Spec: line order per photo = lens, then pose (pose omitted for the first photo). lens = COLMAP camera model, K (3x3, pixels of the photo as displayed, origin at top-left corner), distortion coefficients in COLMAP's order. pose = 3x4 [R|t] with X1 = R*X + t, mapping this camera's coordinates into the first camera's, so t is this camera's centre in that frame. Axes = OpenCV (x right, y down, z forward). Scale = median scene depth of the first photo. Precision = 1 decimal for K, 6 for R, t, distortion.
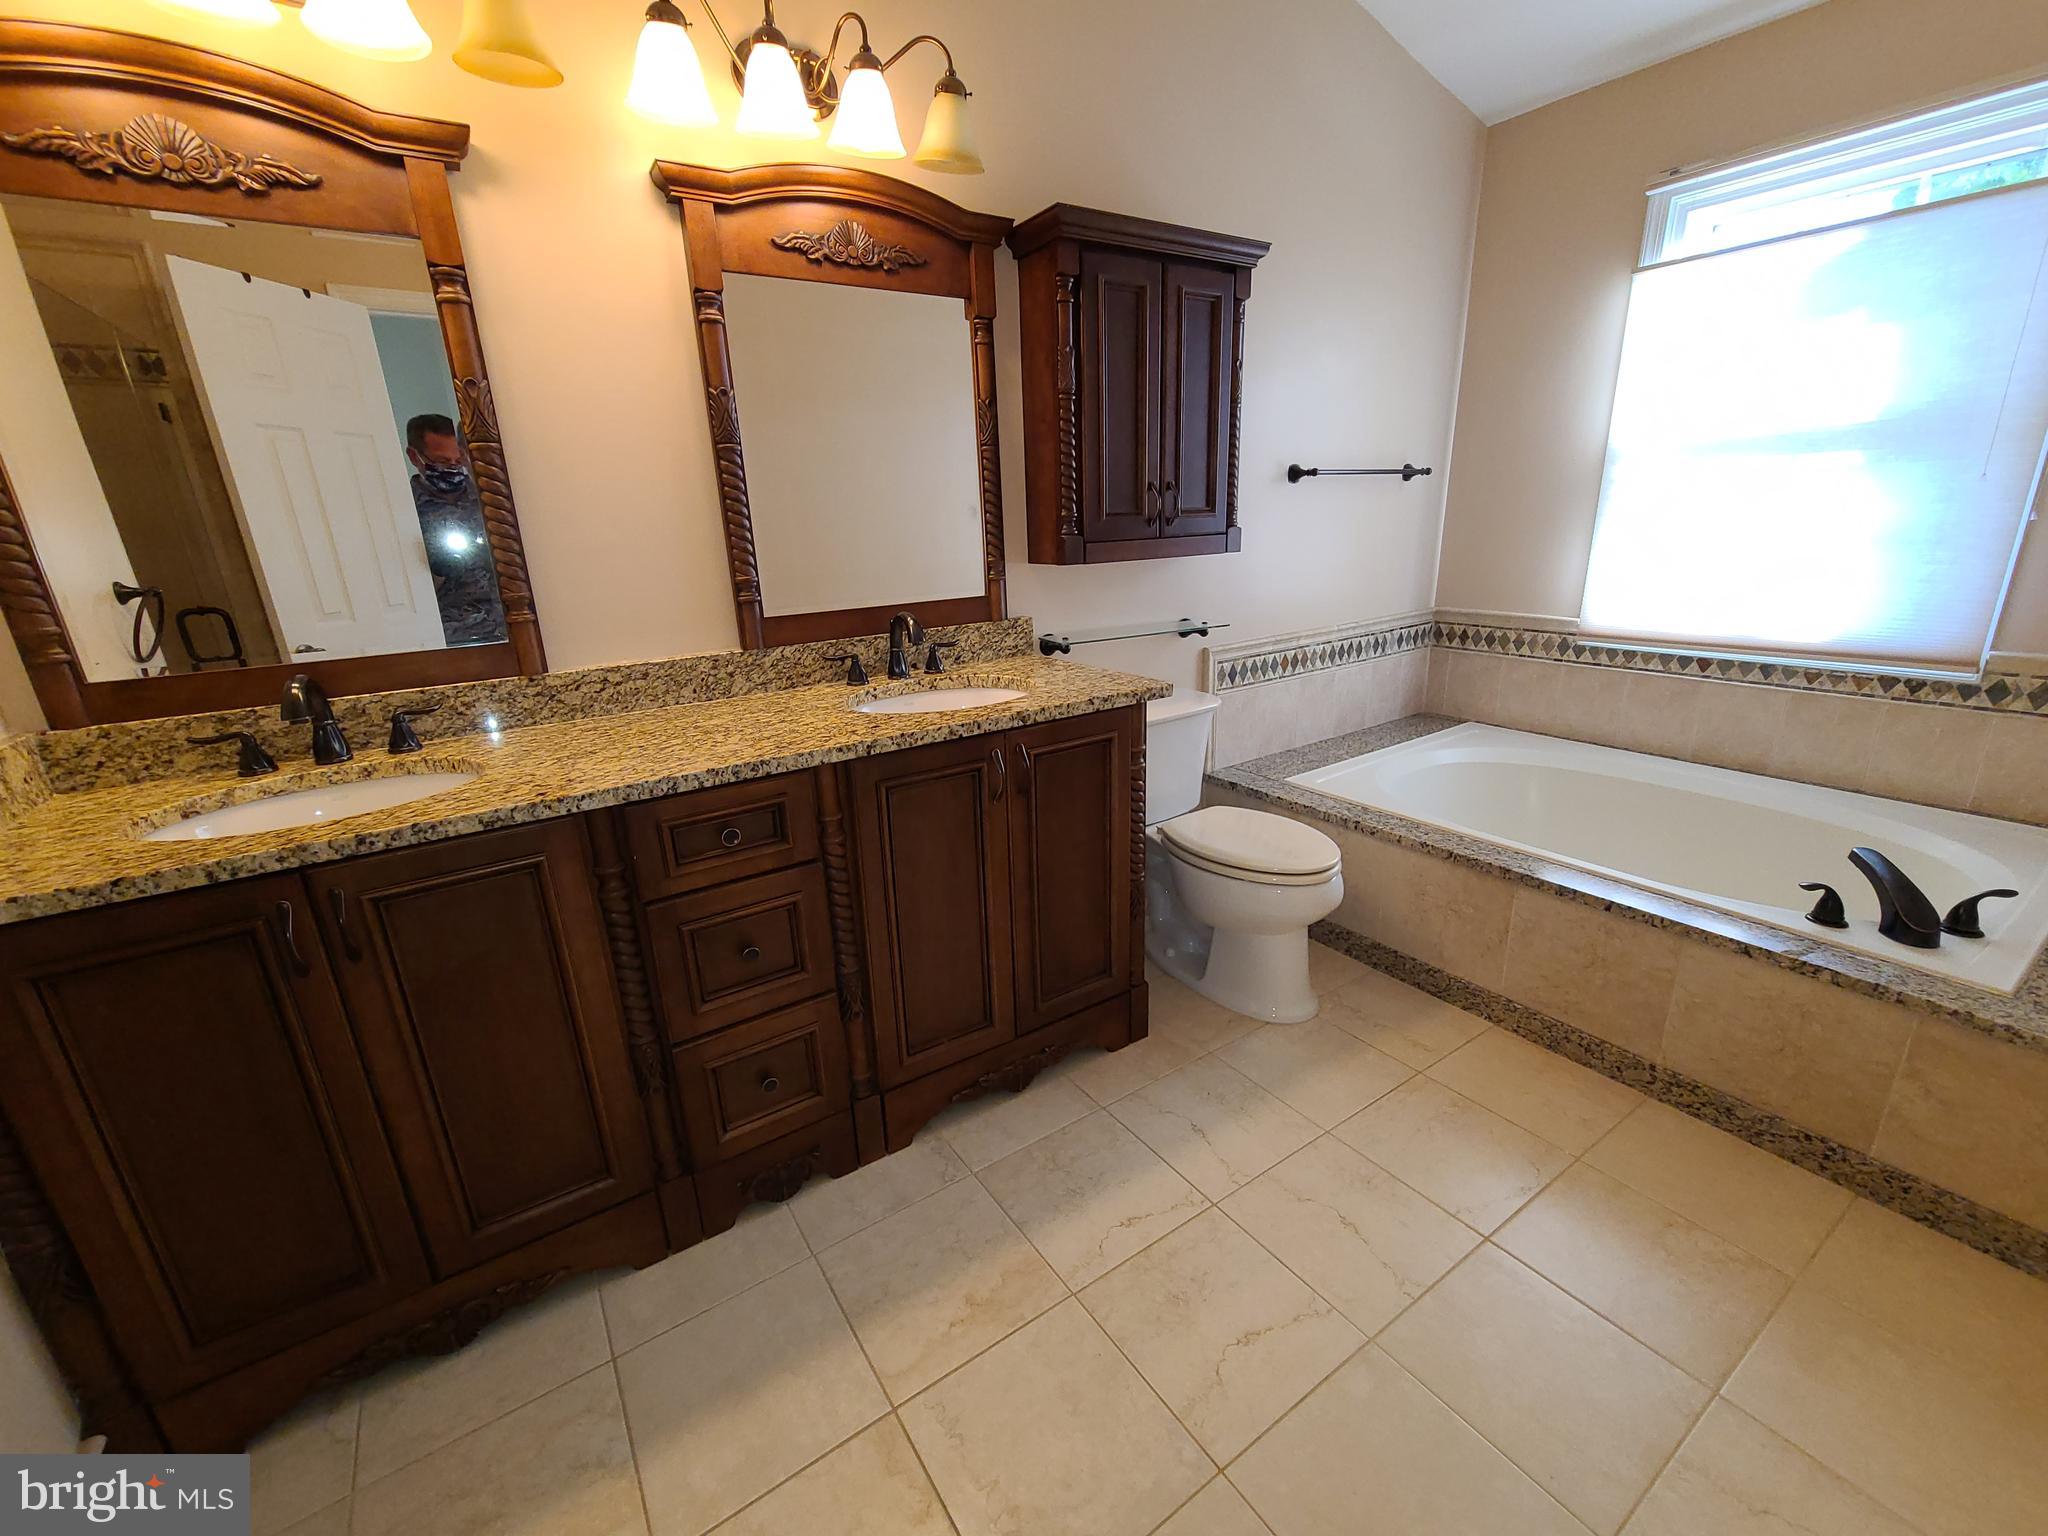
lens RADIAL K [[836.3, 0, 1021.5], [0, 836.3, 766.3], [0, 0, 1]] dist [-0.002555, 0.000385]
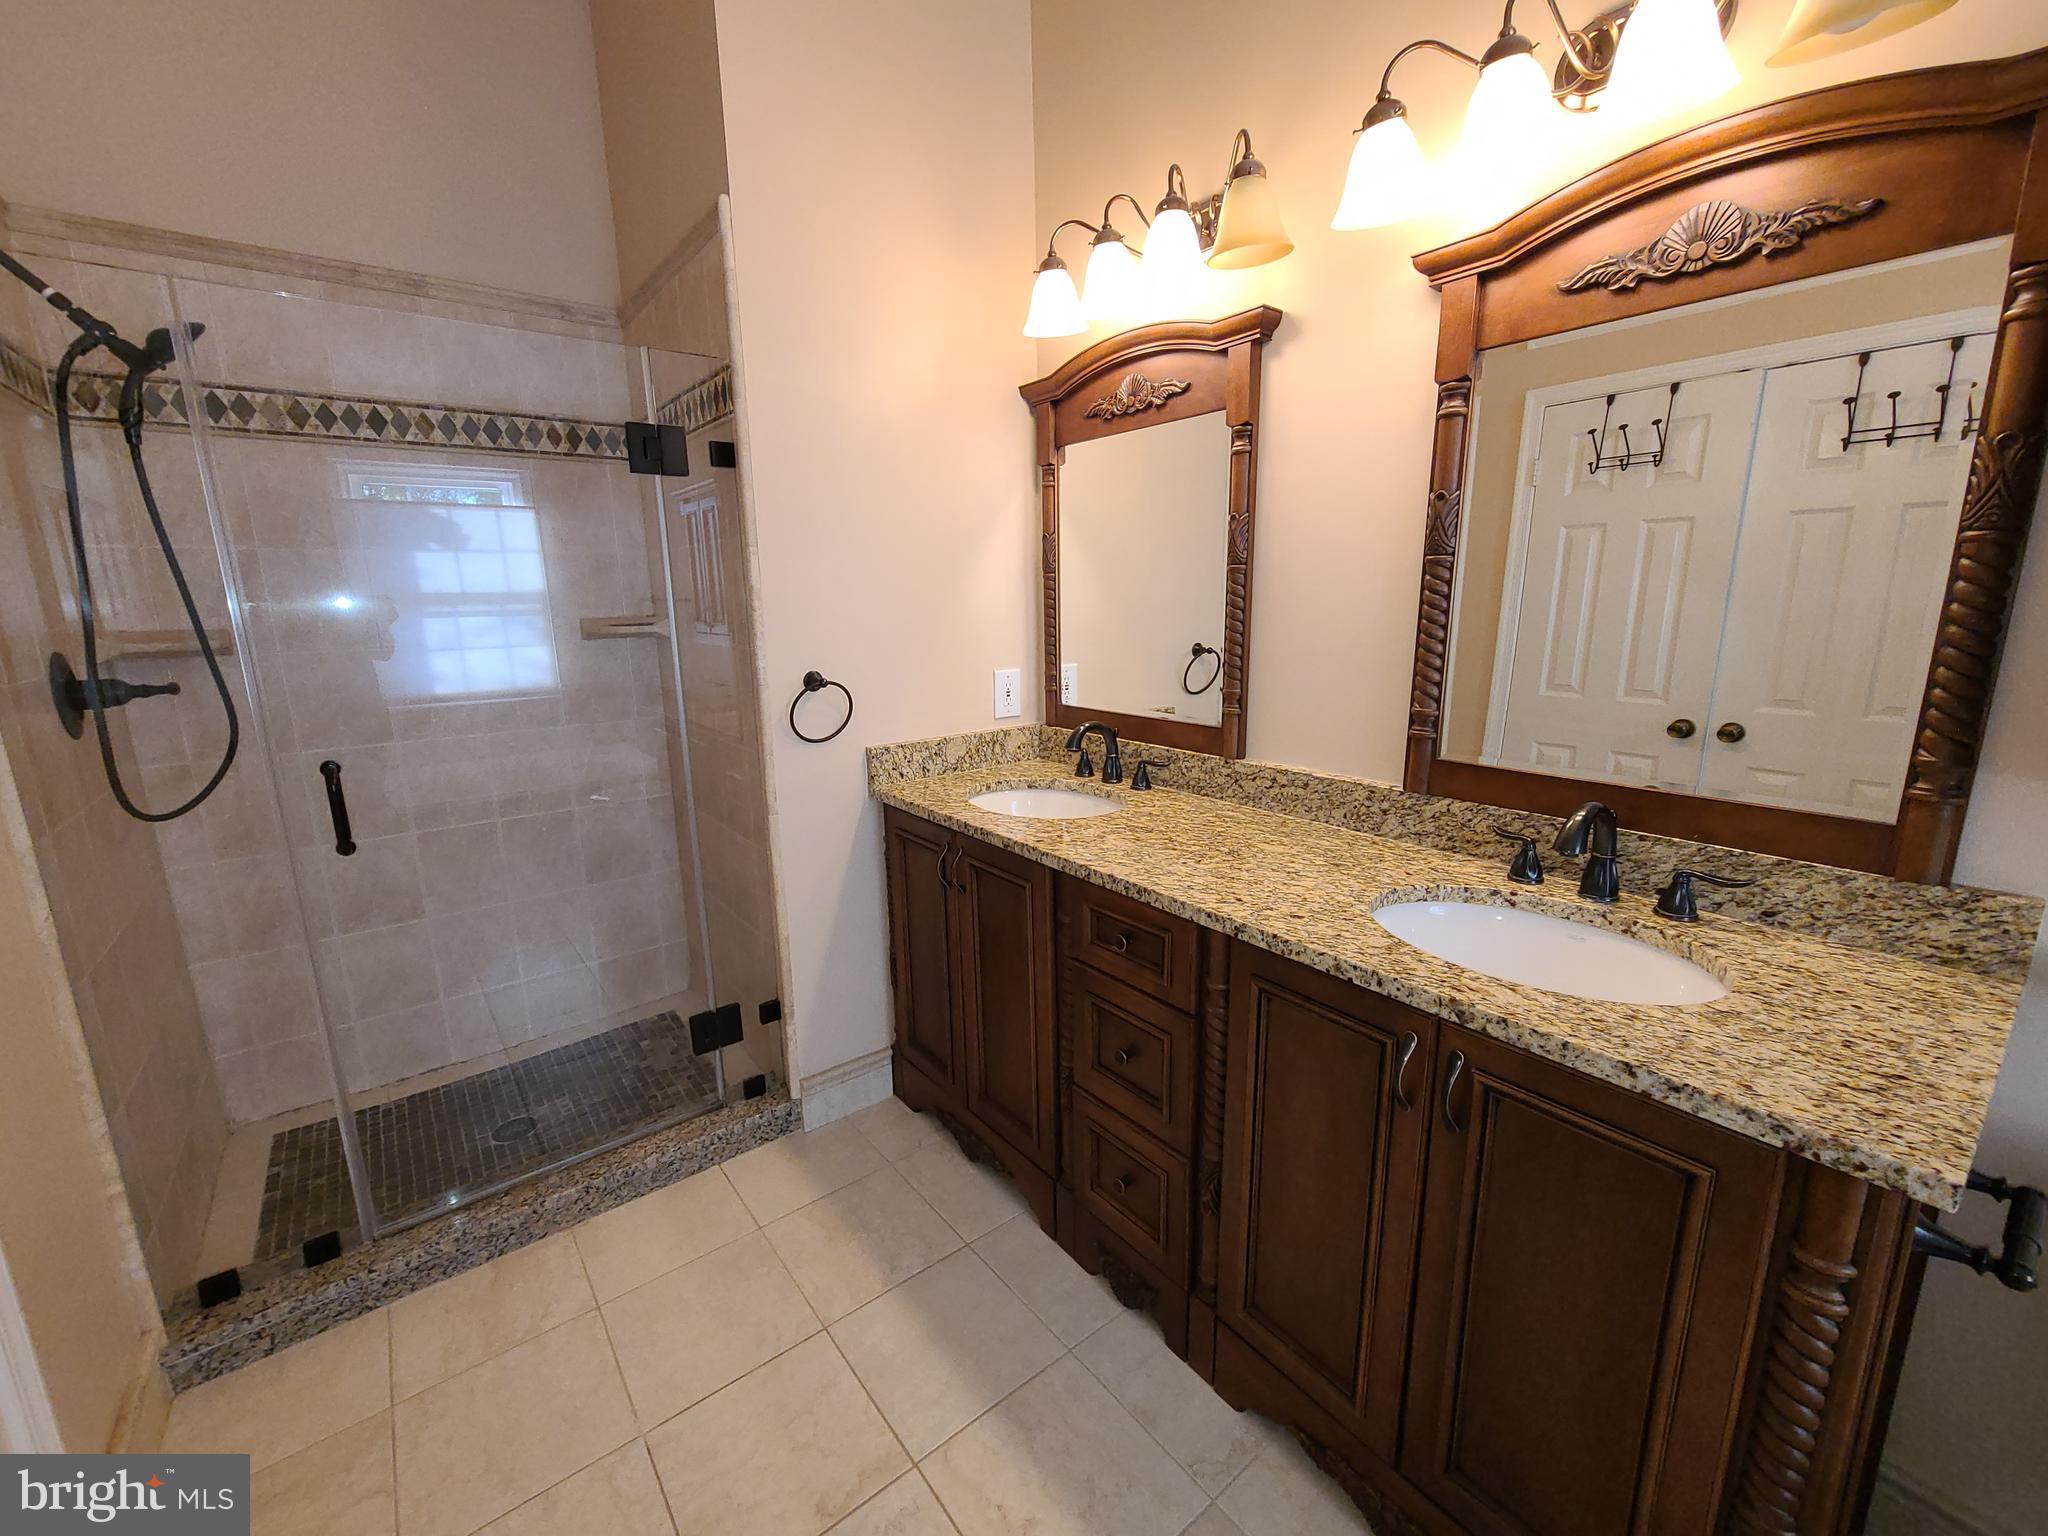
lens RADIAL K [[836.3, 0, 1027.1], [0, 836.3, 772.8], [0, 0, 1]] dist [-0.002555, 0.000385]
pose [[0.082505, 0.246582, -0.965603, 0.495966], [-0.276683, 0.936485, 0.215505, -0.253195], [0.957413, 0.249386, 0.145490, 0.548317]]
